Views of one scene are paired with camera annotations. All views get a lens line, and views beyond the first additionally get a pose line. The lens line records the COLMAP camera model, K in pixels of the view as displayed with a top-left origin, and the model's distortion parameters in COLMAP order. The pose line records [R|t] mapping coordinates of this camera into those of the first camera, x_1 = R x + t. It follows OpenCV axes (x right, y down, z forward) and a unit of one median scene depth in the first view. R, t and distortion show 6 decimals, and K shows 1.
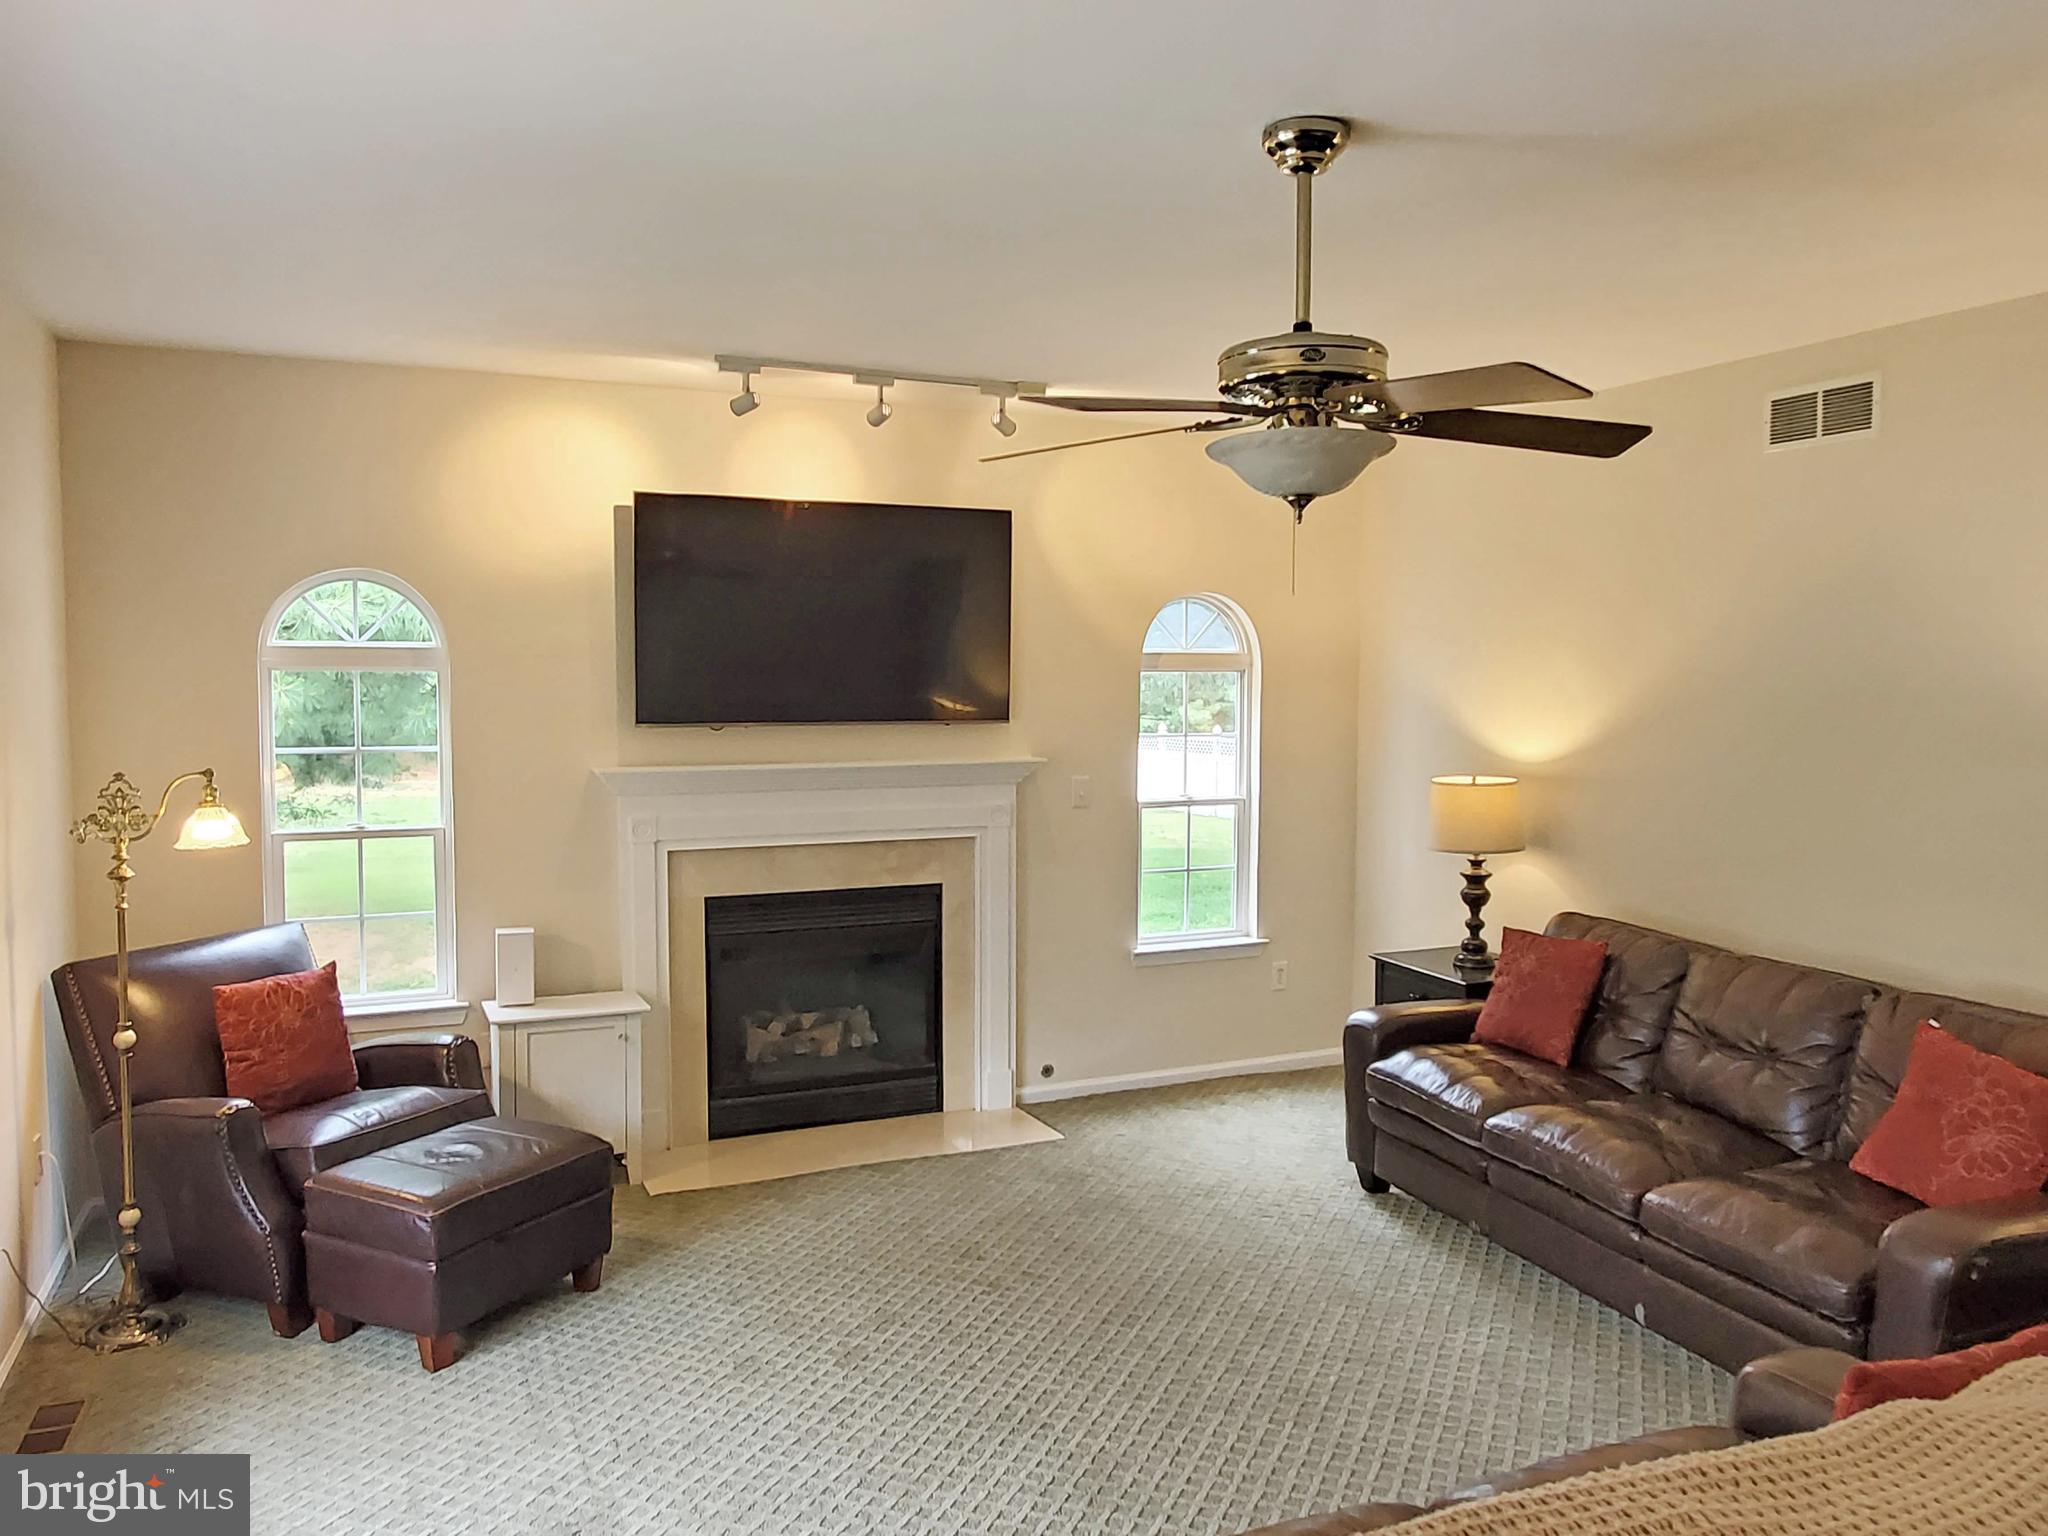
lens RADIAL K [[1515.2, 0, 999.0], [0, 1515.2, 769.2], [0, 0, 1]] dist [0.003224, 0.001926]
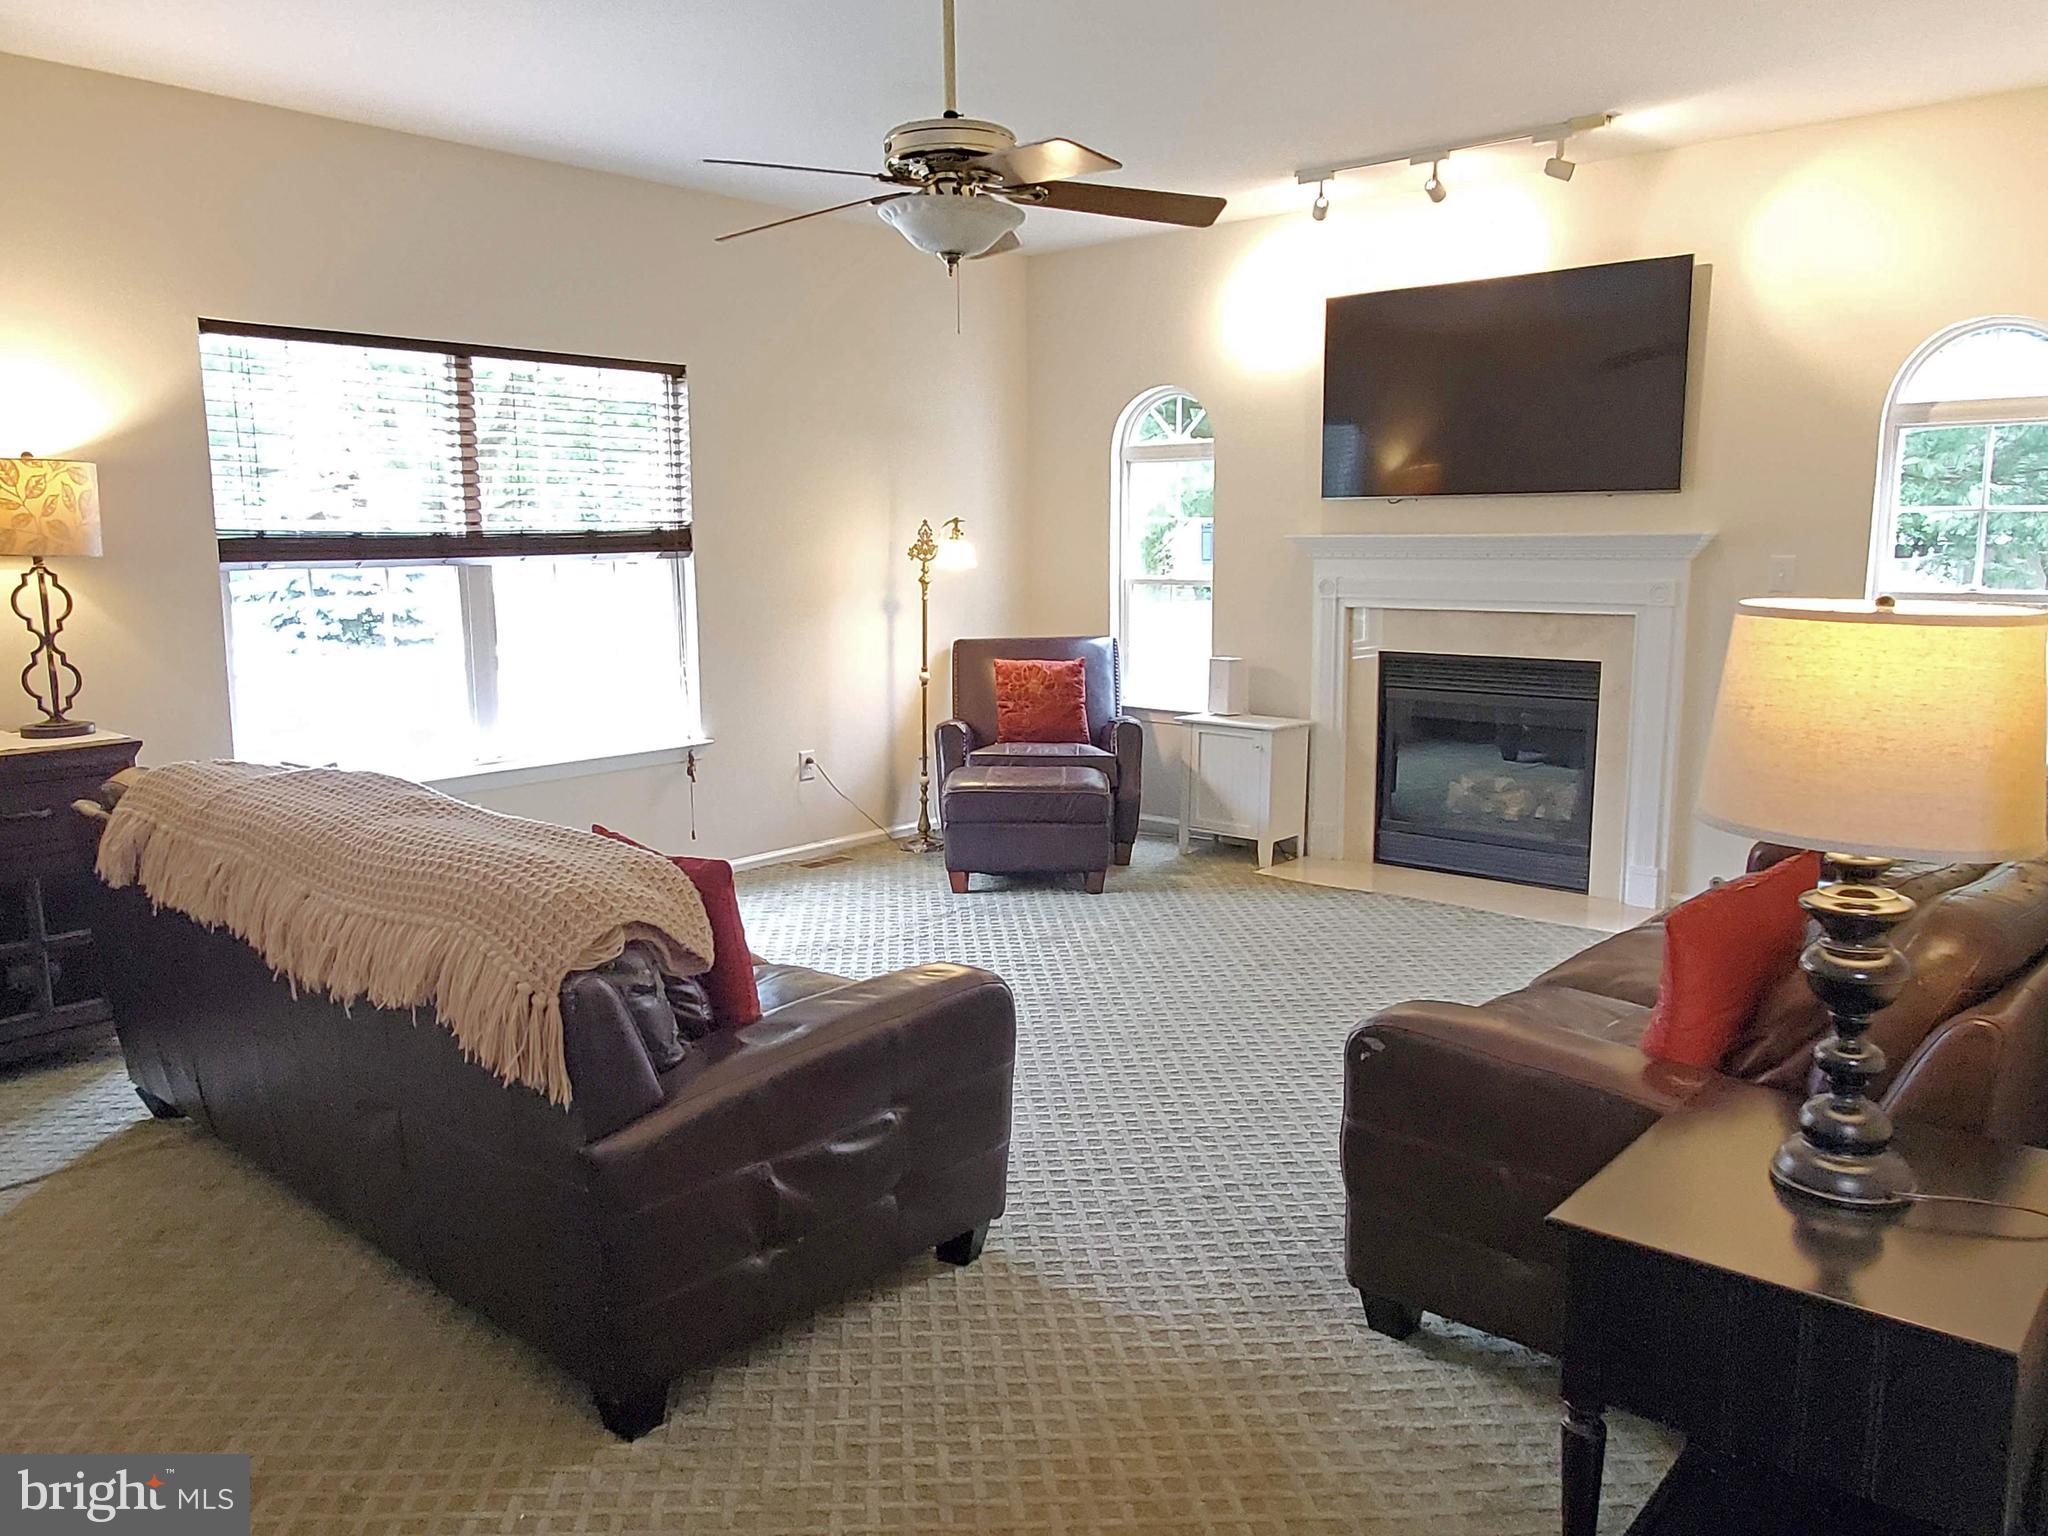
lens RADIAL K [[1515.2, 0, 999.0], [0, 1515.2, 769.2], [0, 0, 1]] dist [0.003224, 0.001926]
pose [[0.397248, 0.133544, -0.907943, 0.745826], [-0.051376, 0.991040, 0.123288, 0.046726], [0.916272, -0.002329, 0.400549, 0.276230]]
